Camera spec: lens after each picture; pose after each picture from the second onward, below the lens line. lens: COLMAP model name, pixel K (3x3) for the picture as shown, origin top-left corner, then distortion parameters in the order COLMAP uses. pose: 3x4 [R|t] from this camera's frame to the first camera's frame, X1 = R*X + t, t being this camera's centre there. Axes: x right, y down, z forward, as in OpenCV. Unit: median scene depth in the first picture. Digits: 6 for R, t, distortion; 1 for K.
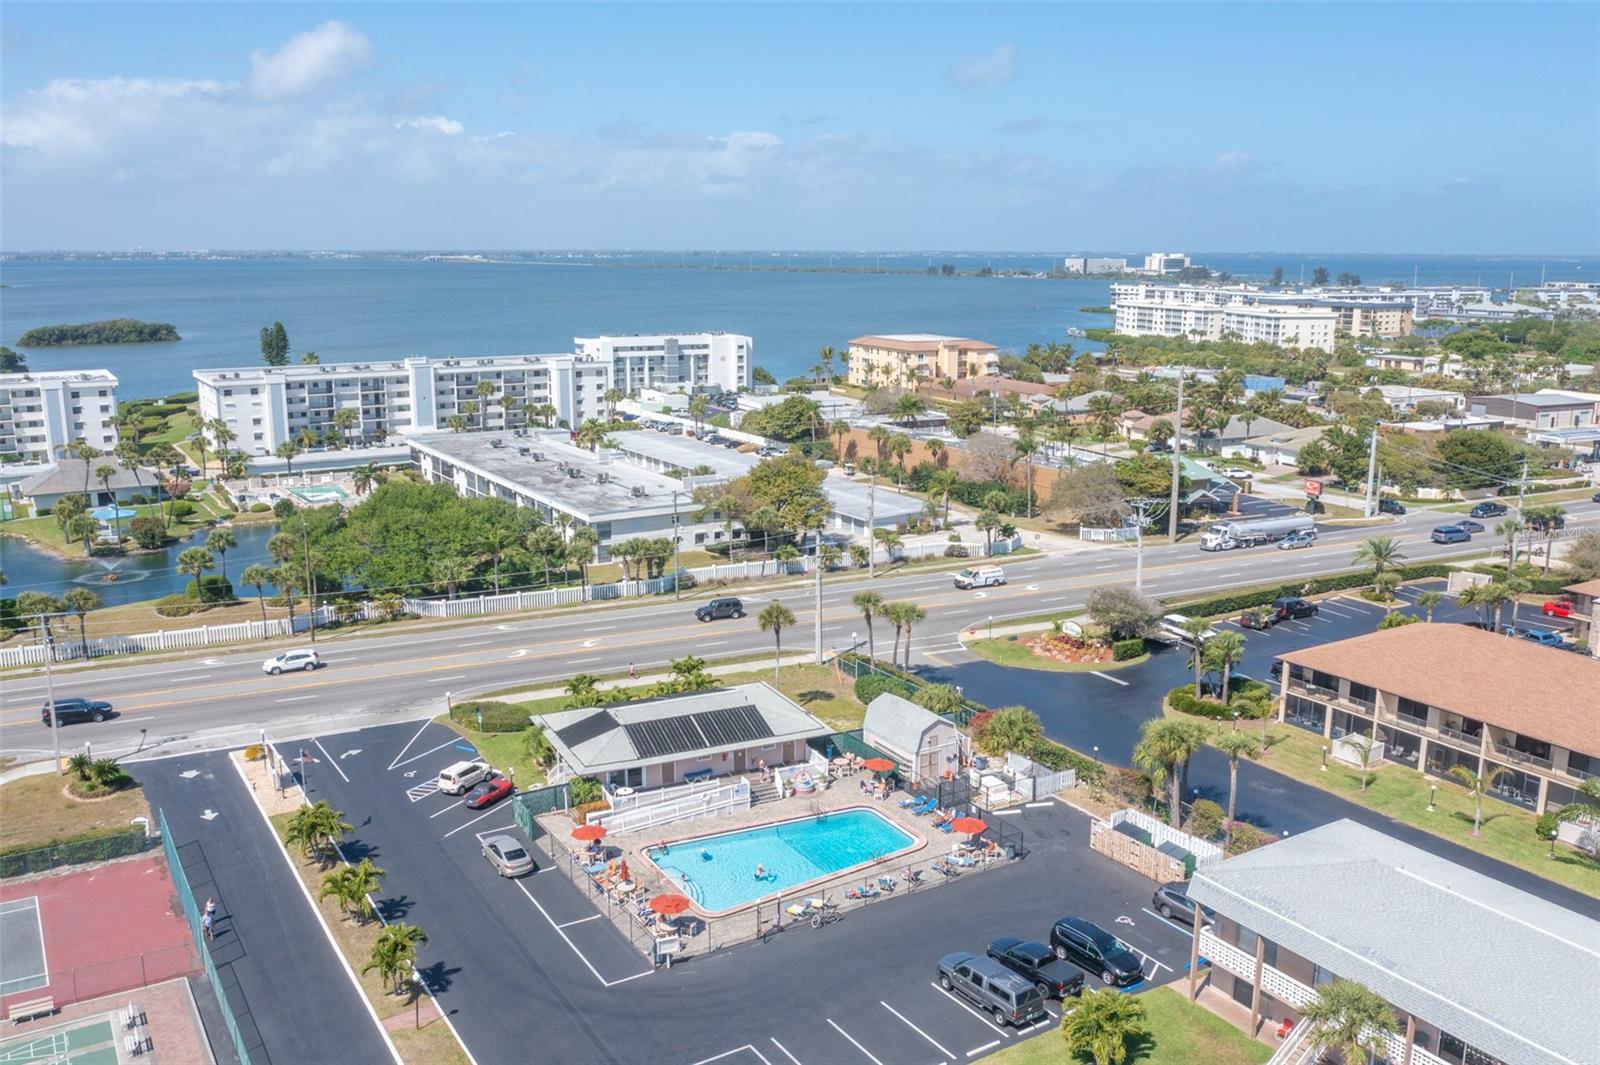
lens RADIAL K [[1298.2, 0, 800.0], [0, 1298.2, 532.5], [0, 0, 1]] dist [-0.018537, -0.003341]
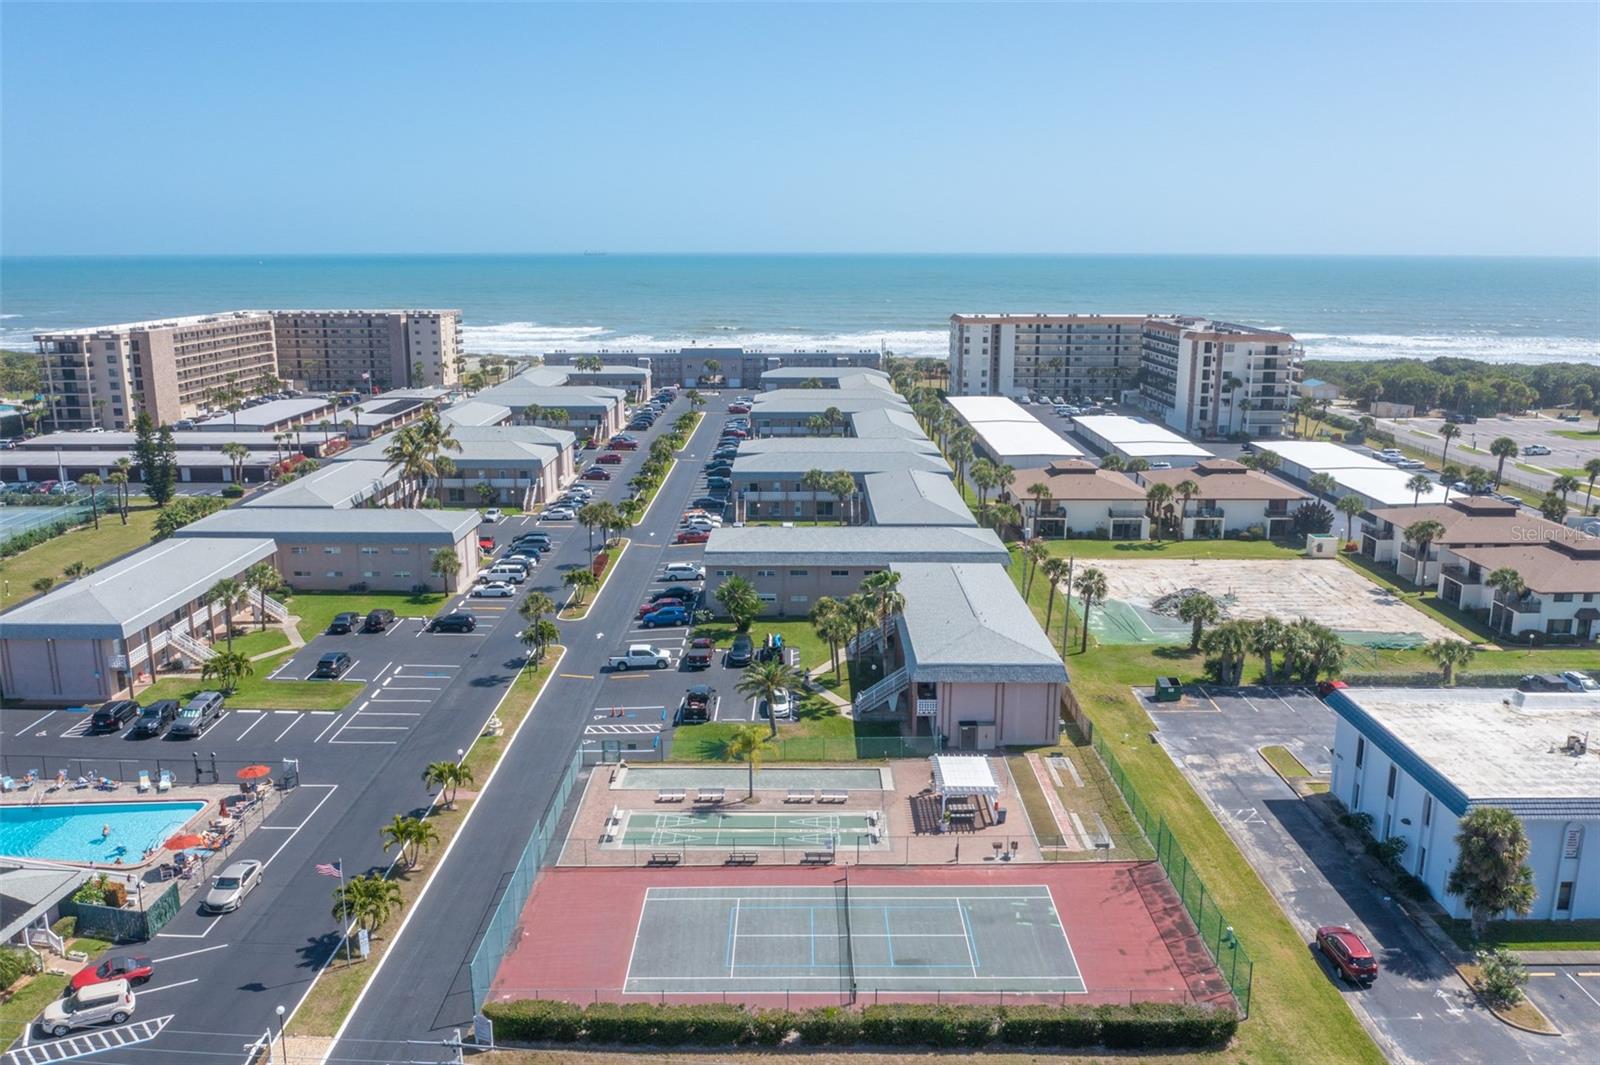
lens RADIAL K [[1298.2, 0, 800.0], [0, 1298.2, 532.5], [0, 0, 1]] dist [-0.018537, -0.003341]
pose [[-0.842766, -0.117774, 0.525238, -0.912194], [0.112832, 0.915441, 0.386313, -0.280262], [-0.526322, 0.384835, -0.758214, 1.202722]]
